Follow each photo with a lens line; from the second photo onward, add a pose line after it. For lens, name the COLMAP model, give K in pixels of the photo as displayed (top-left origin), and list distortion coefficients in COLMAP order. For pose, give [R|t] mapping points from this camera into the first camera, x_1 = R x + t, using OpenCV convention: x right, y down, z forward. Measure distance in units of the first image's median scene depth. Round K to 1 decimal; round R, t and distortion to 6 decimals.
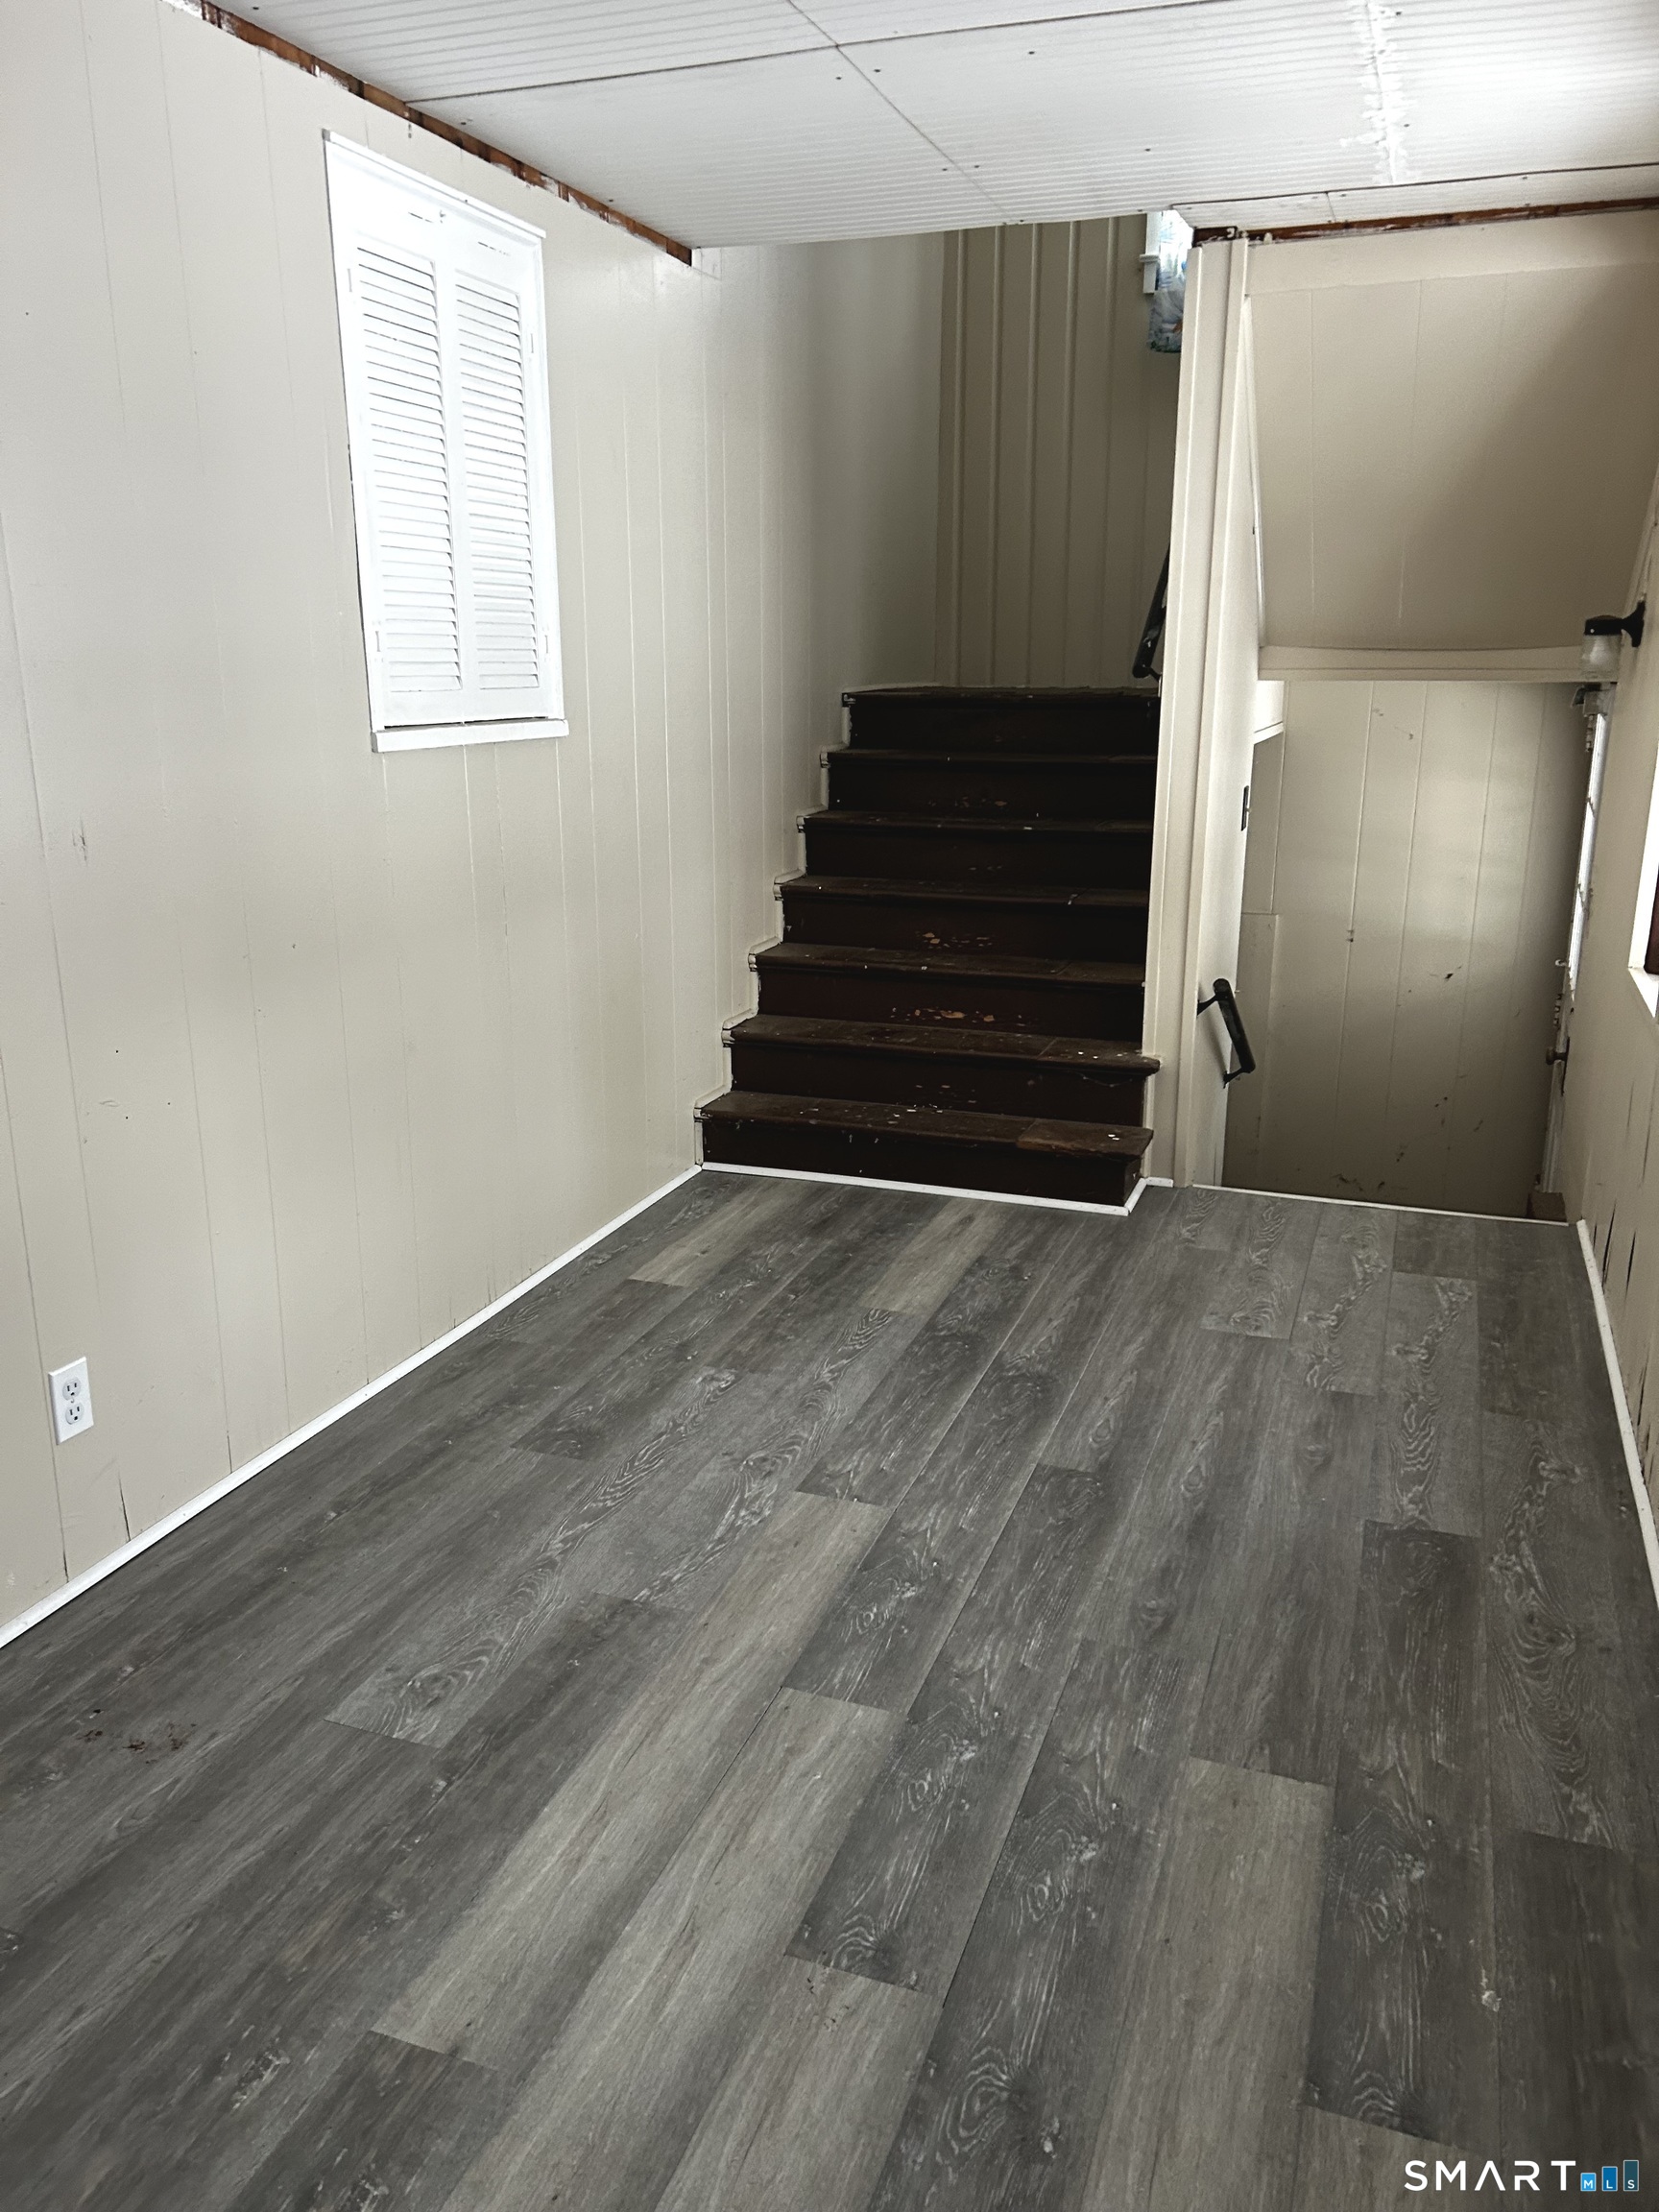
lens RADIAL K [[1682.1, 0, 818.4], [0, 1682.1, 1106.5], [0, 0, 1]] dist [0.028602, -0.011130]
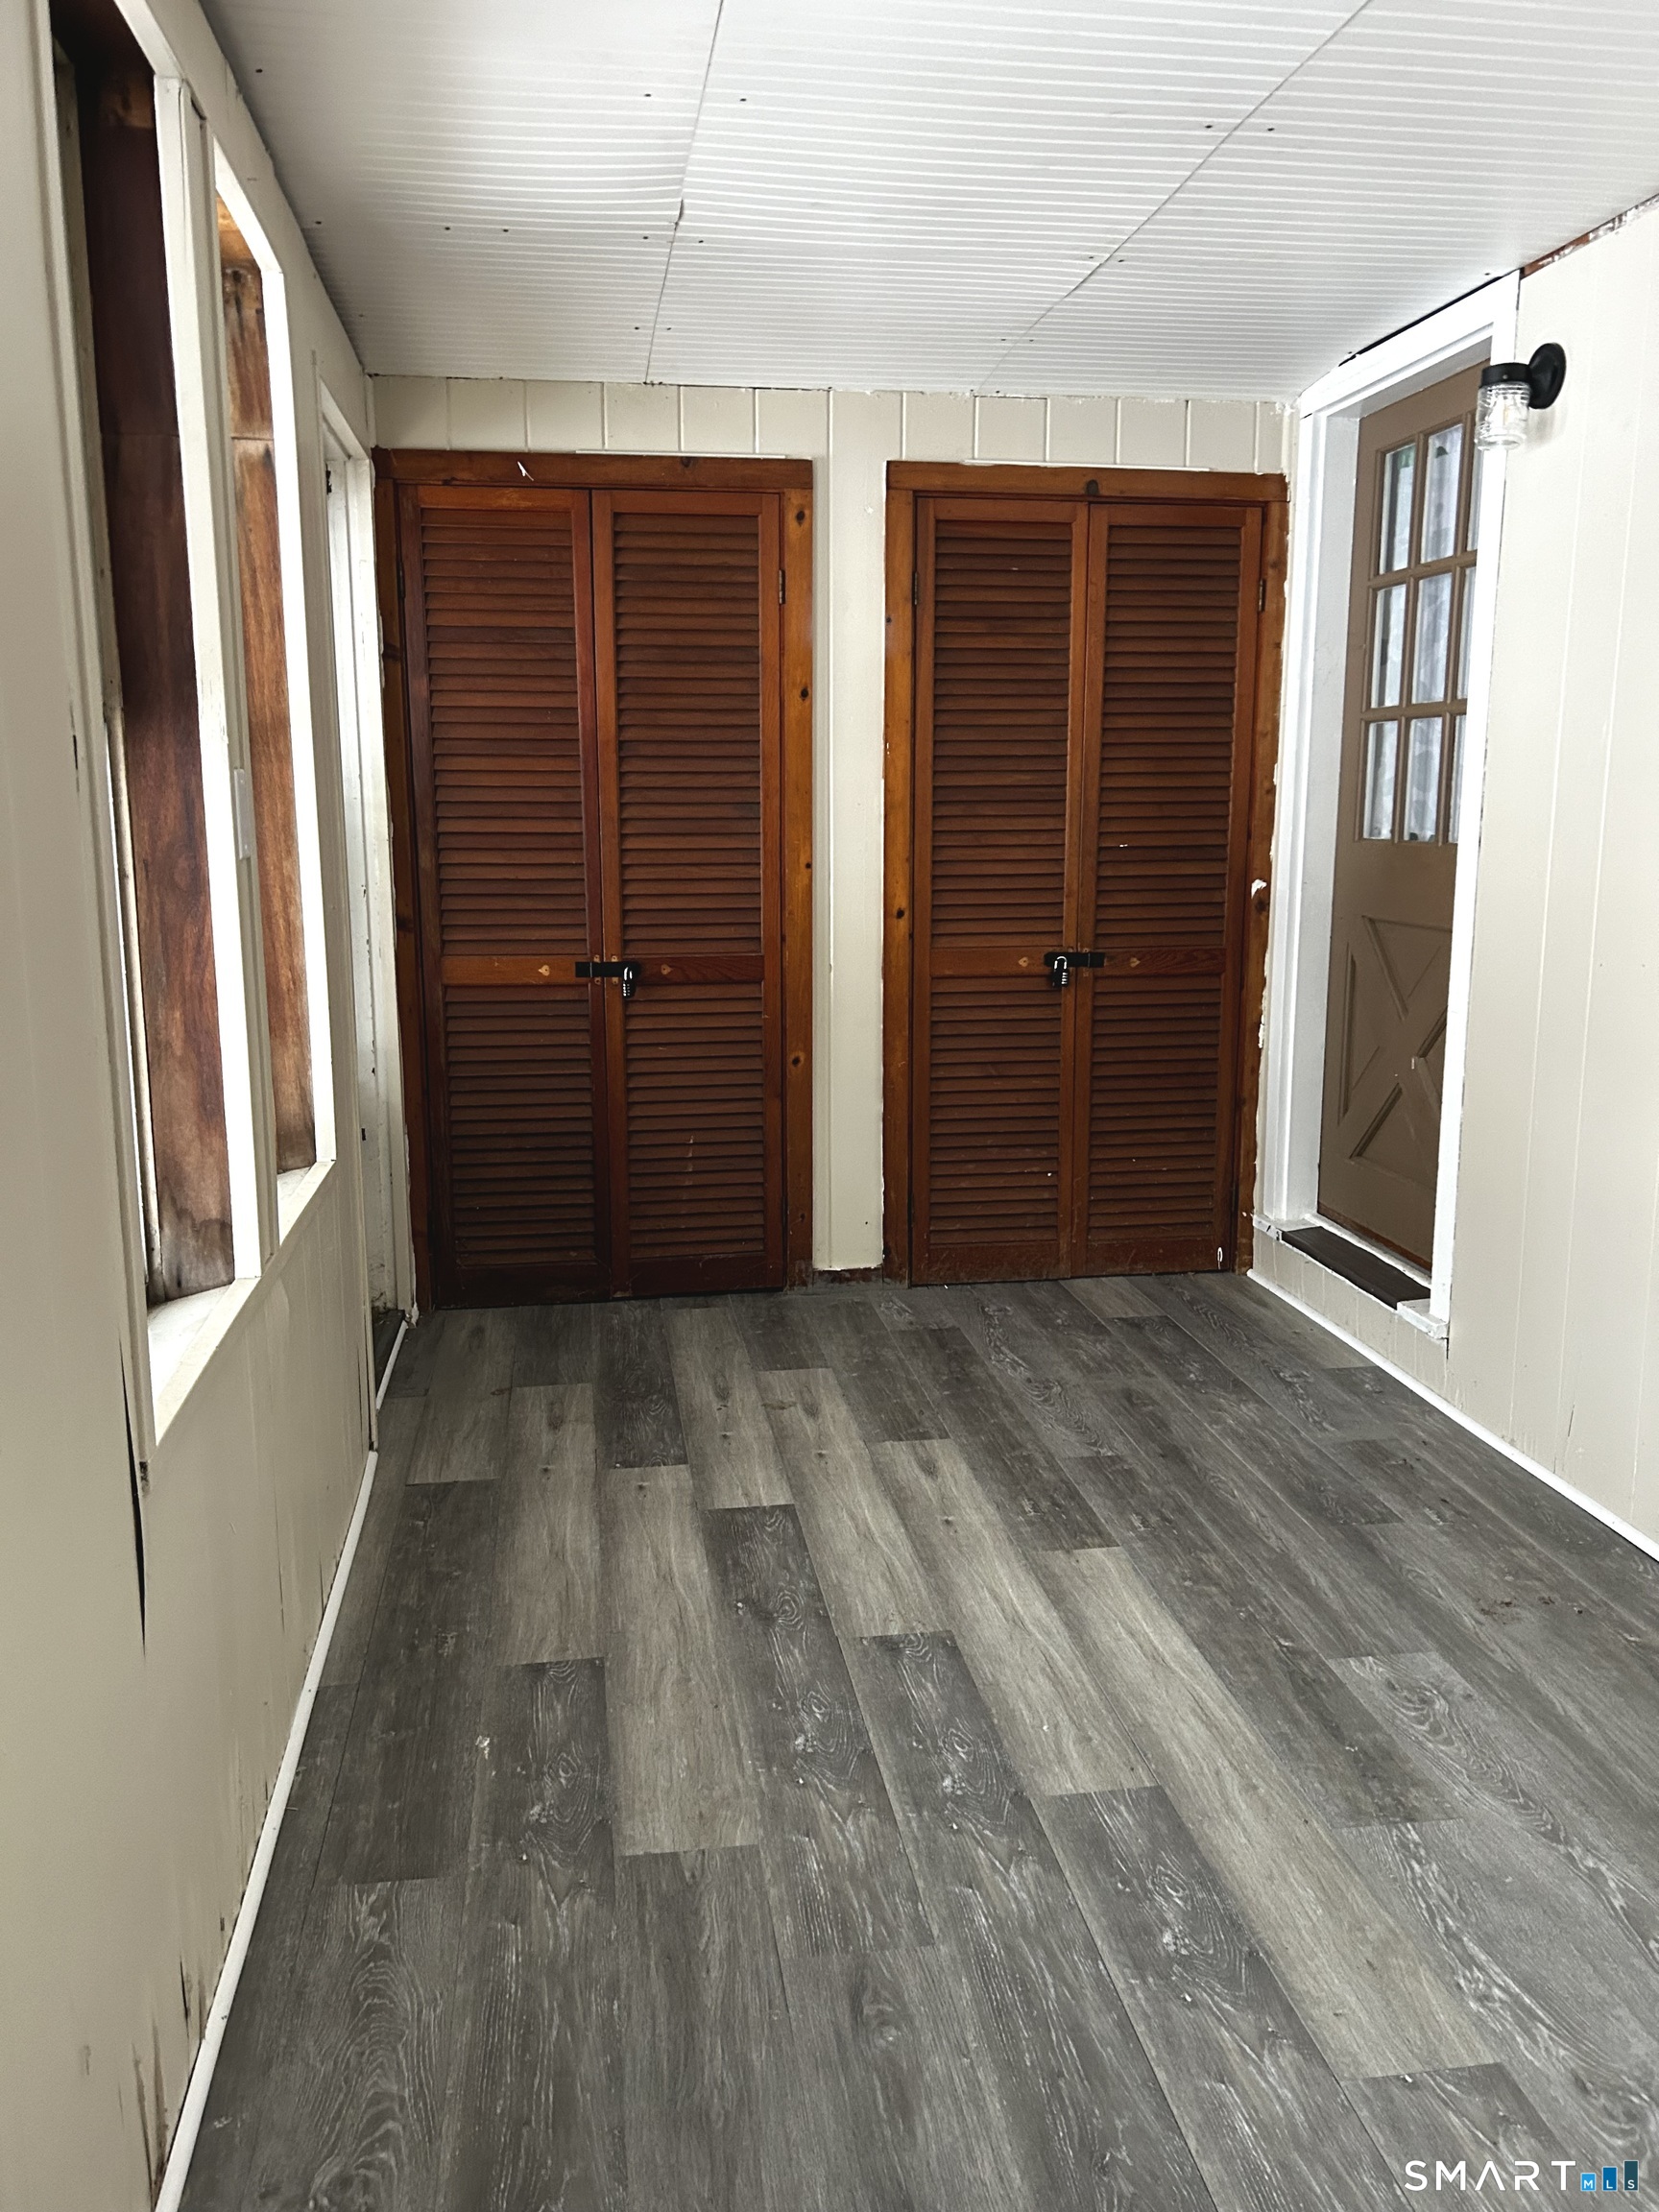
lens RADIAL K [[1682.1, 0, 818.4], [0, 1682.1, 1106.5], [0, 0, 1]] dist [0.028602, -0.011130]
pose [[-0.877536, 0.087448, -0.471469, 0.621137], [-0.125150, 0.907383, 0.401241, -0.408170], [0.462890, 0.411108, -0.785317, 1.630208]]
